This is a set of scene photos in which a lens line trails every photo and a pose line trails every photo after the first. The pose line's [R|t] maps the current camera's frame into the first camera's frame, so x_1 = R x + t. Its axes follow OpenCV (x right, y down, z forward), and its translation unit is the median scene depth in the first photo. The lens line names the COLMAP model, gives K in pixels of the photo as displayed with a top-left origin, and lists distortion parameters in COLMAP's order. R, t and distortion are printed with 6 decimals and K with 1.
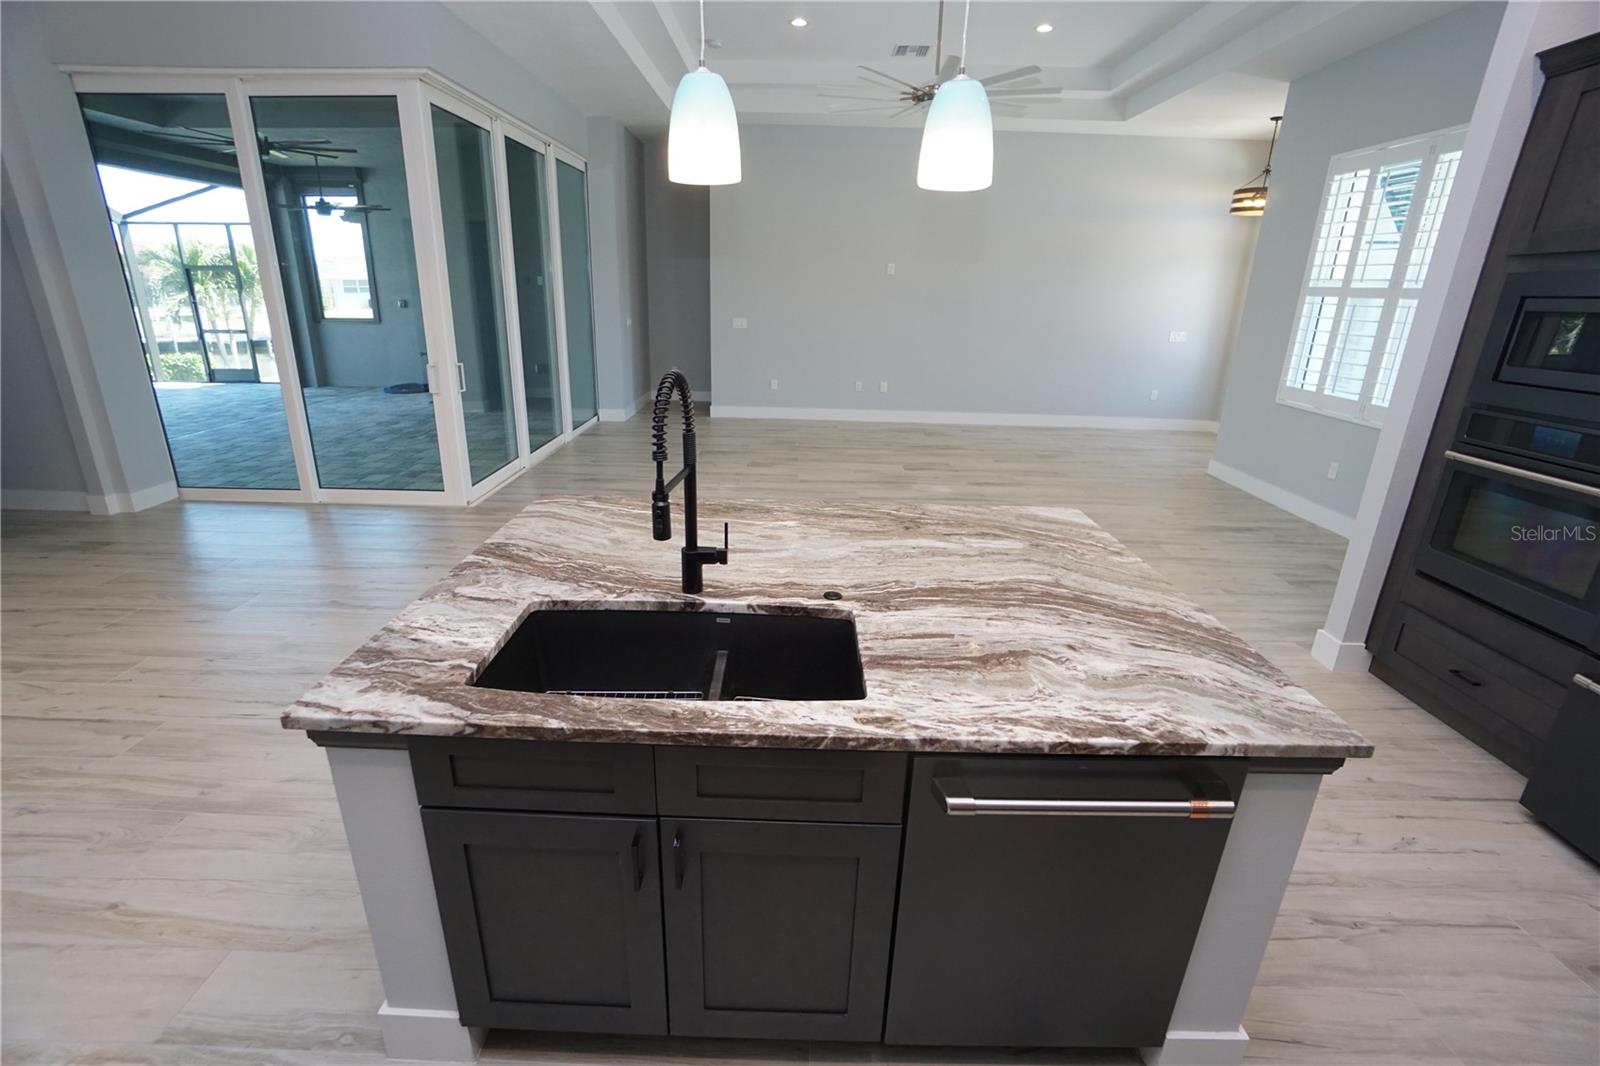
lens RADIAL K [[718.4, 0, 778.7], [0, 718.4, 525.6], [0, 0, 1]] dist [-0.063475, 0.024276]
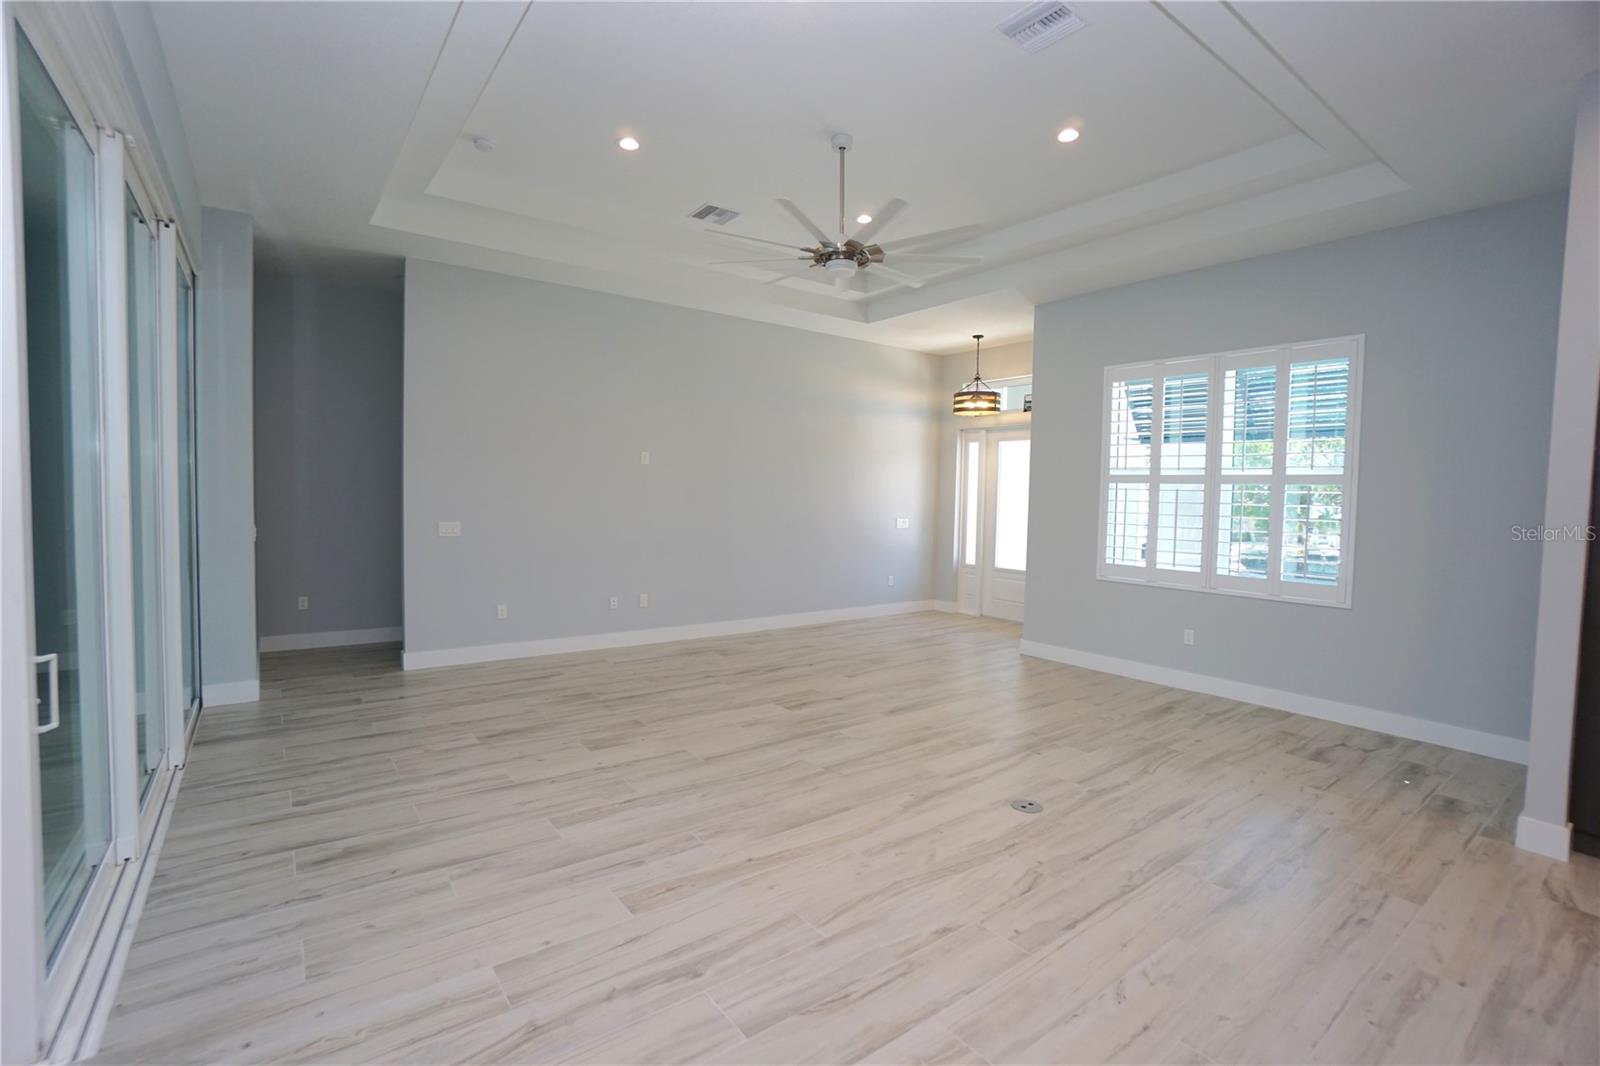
lens RADIAL K [[718.4, 0, 778.7], [0, 718.4, 525.6], [0, 0, 1]] dist [-0.063475, 0.024276]
pose [[0.793013, -0.031920, 0.608369, -0.429367], [0.190185, 0.961688, -0.197449, -0.177391], [-0.578758, 0.272282, 0.768701, 0.566858]]
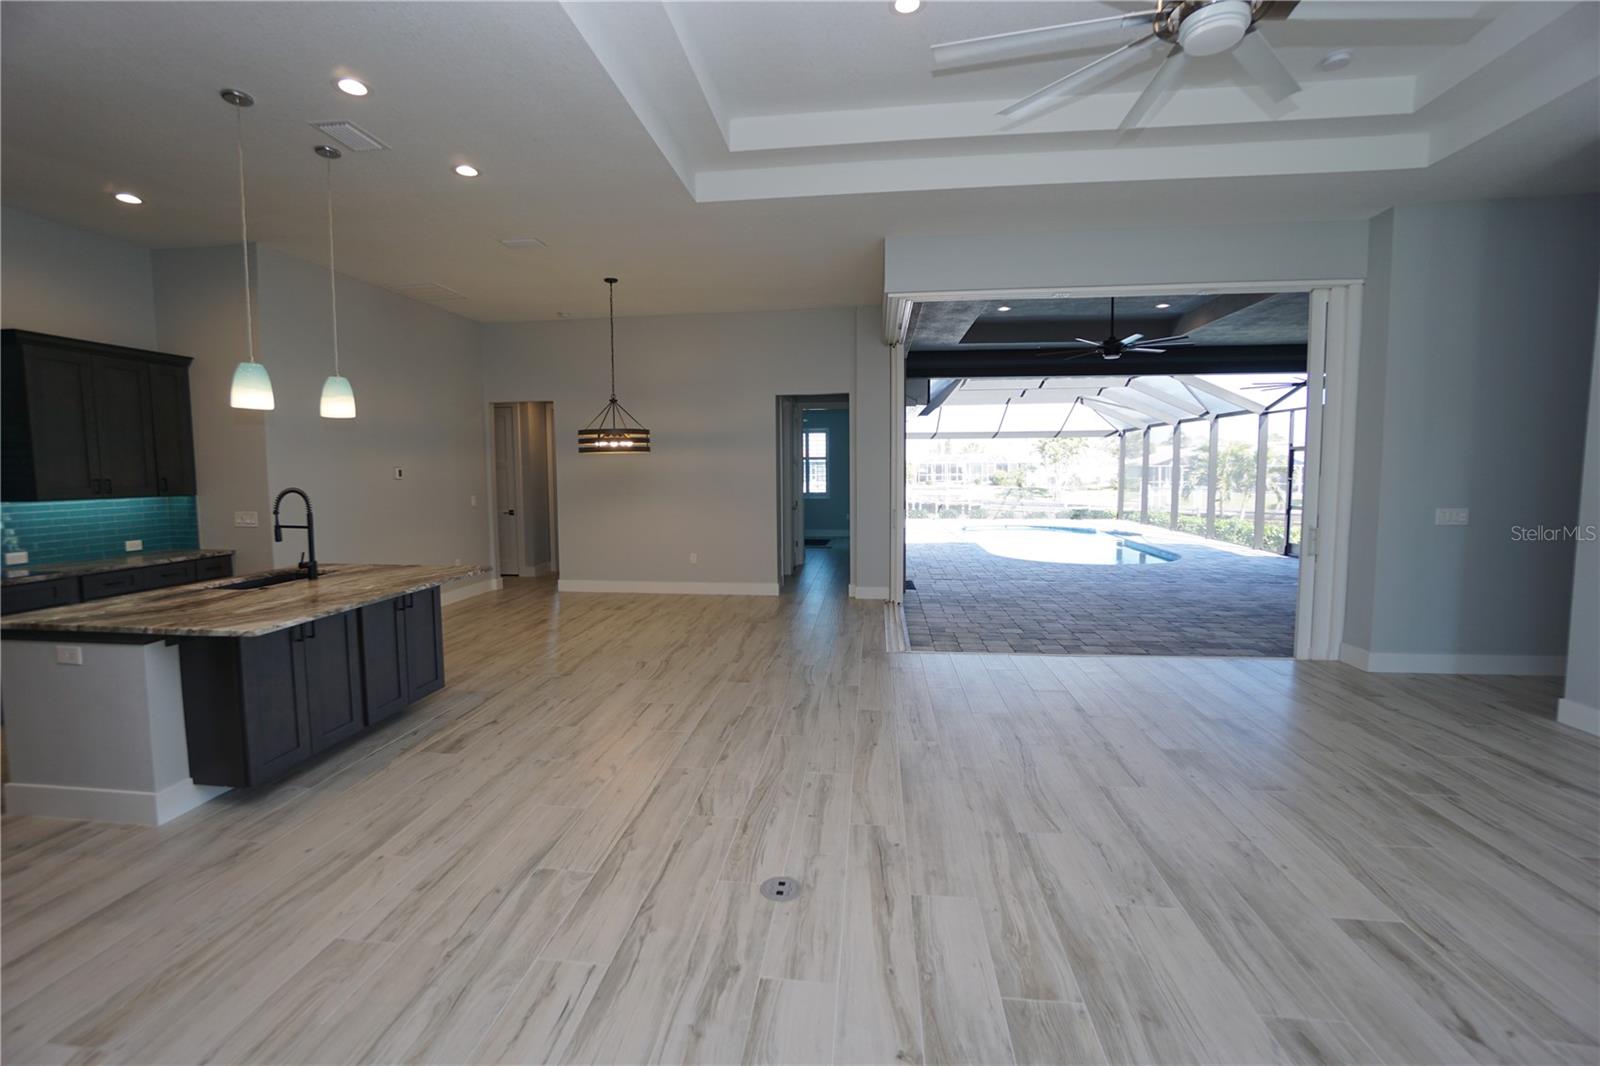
lens RADIAL K [[718.4, 0, 778.7], [0, 718.4, 525.6], [0, 0, 1]] dist [-0.063475, 0.024276]
pose [[-0.107297, 0.063105, -0.992222, 0.819240], [-0.312371, 0.945308, 0.093901, -0.317292], [0.943881, 0.320017, -0.081716, 1.046955]]
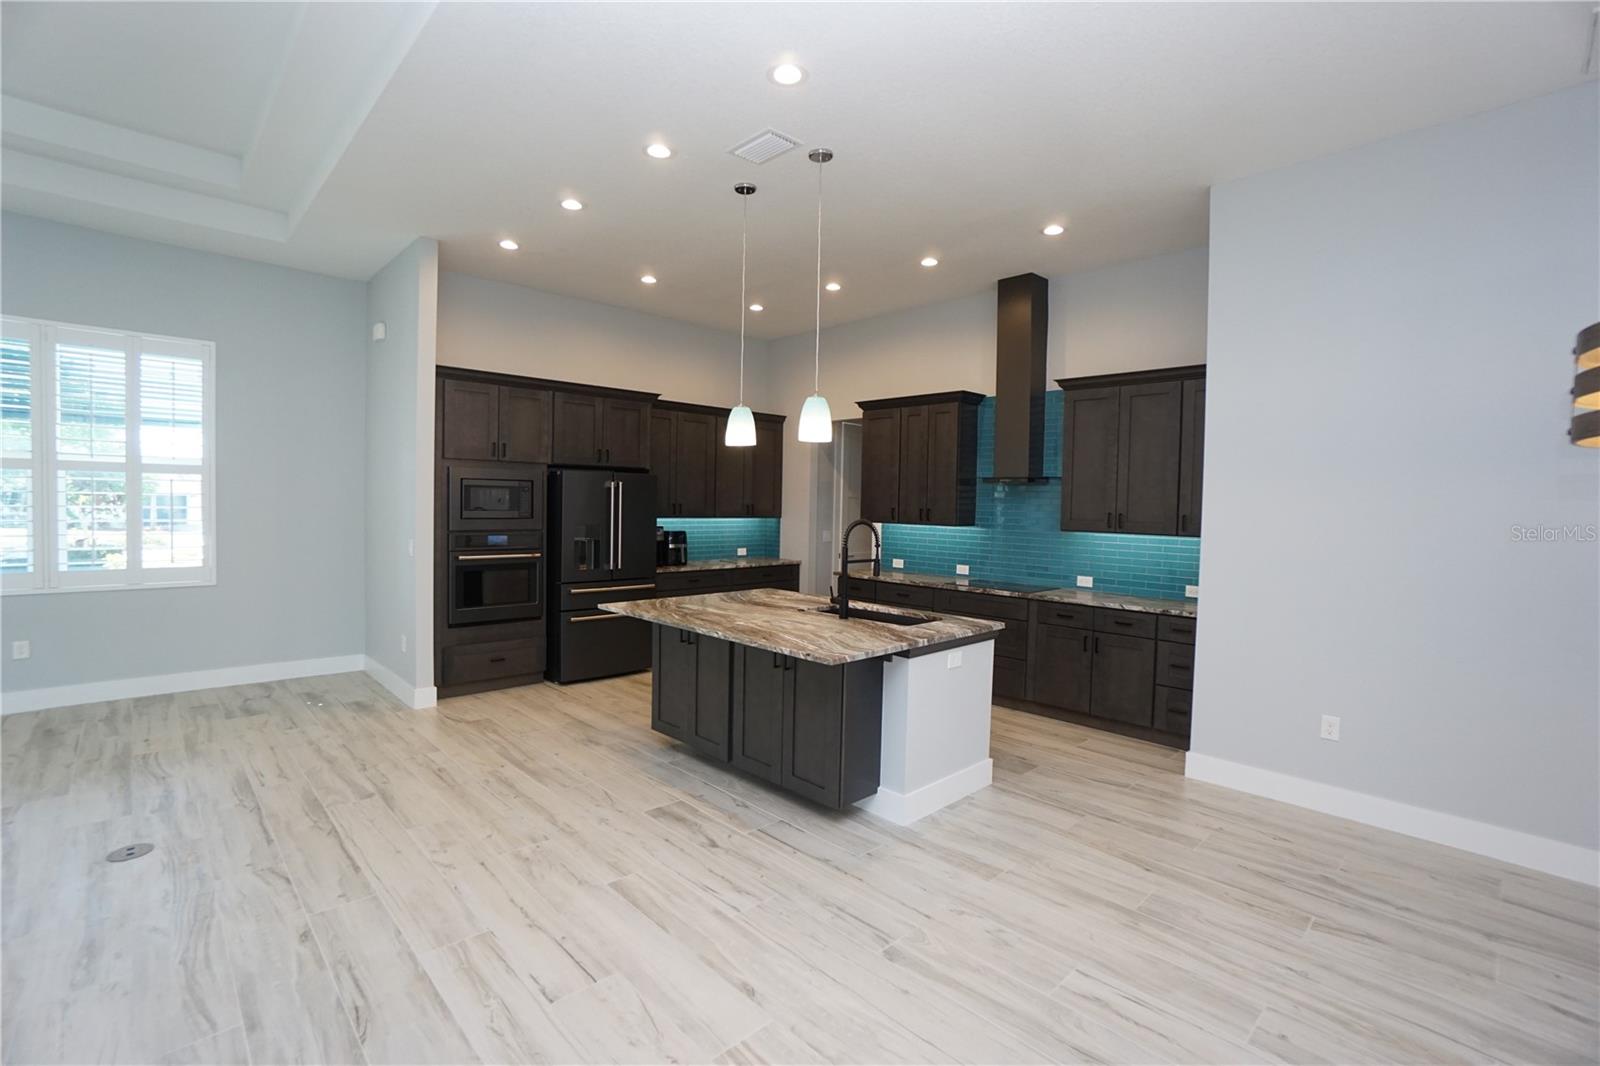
lens RADIAL K [[718.4, 0, 778.7], [0, 718.4, 525.6], [0, 0, 1]] dist [-0.063475, 0.024276]
pose [[-0.696986, -0.057243, 0.714796, -0.622834], [0.197357, 0.943000, 0.267958, -0.327589], [-0.689392, 0.327833, -0.645960, 0.993257]]
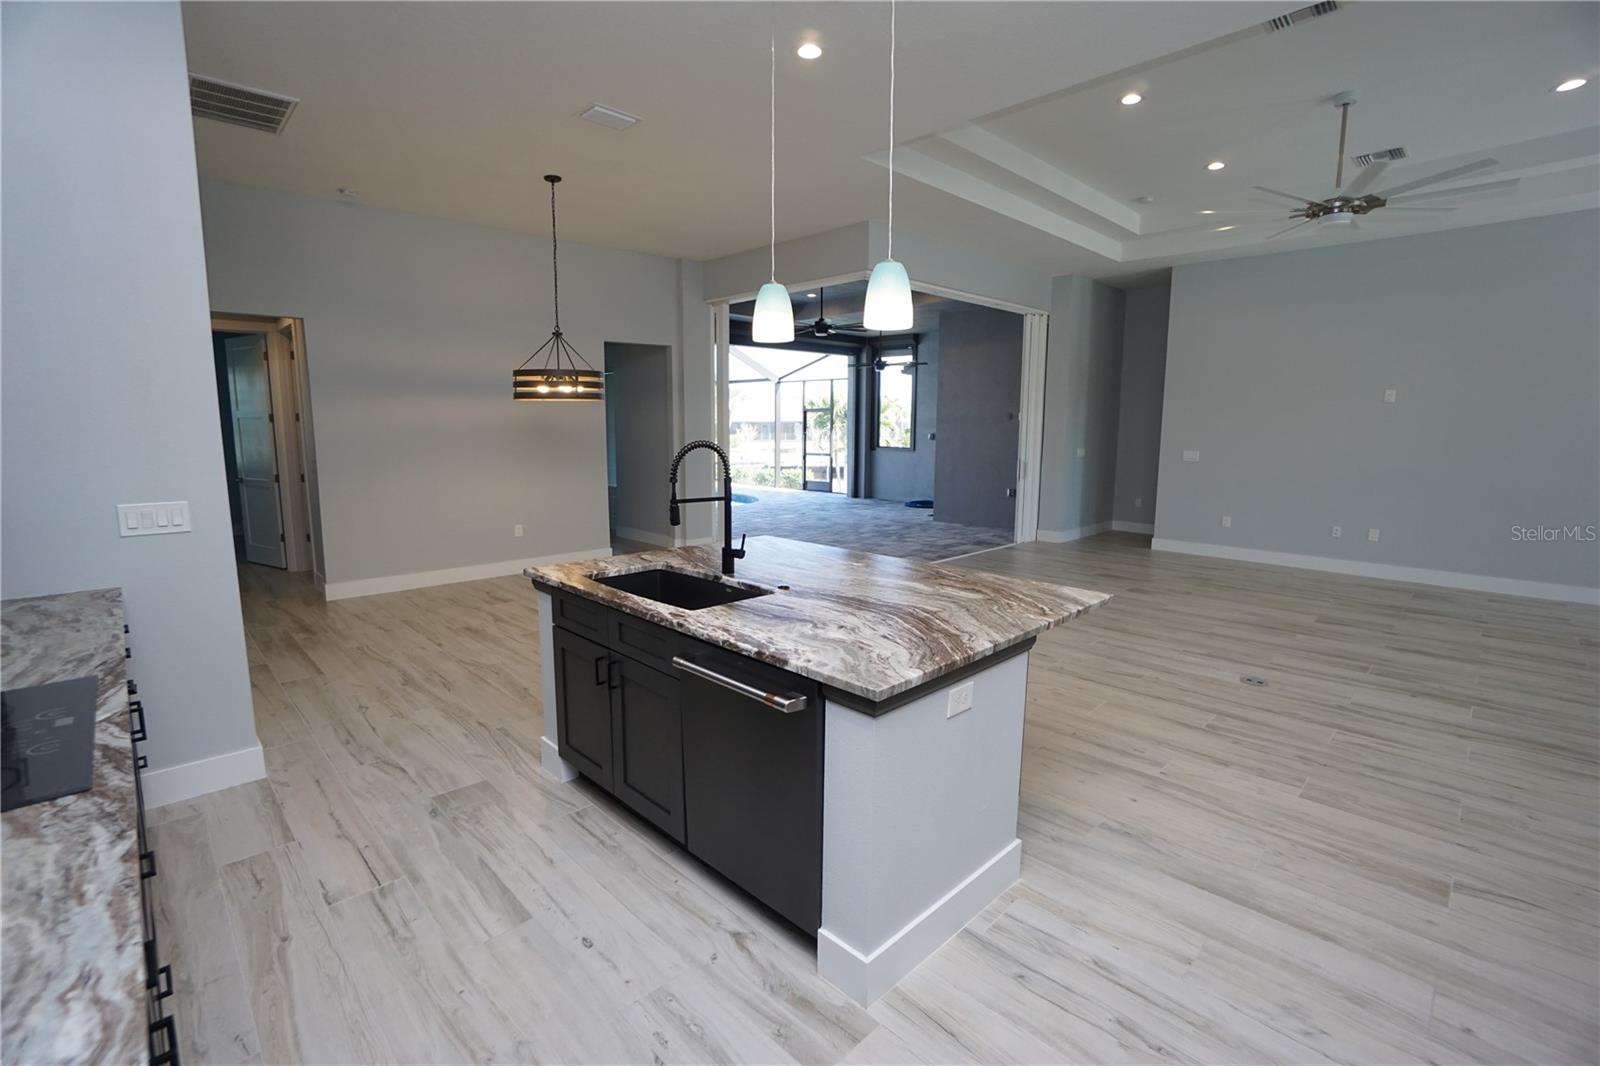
lens RADIAL K [[718.4, 0, 778.7], [0, 718.4, 525.6], [0, 0, 1]] dist [-0.063475, 0.024276]
pose [[0.704559, 0.083901, -0.704668, 0.454012], [-0.217102, 0.970860, -0.101474, 0.050763], [0.675620, 0.224479, 0.702244, -0.048759]]
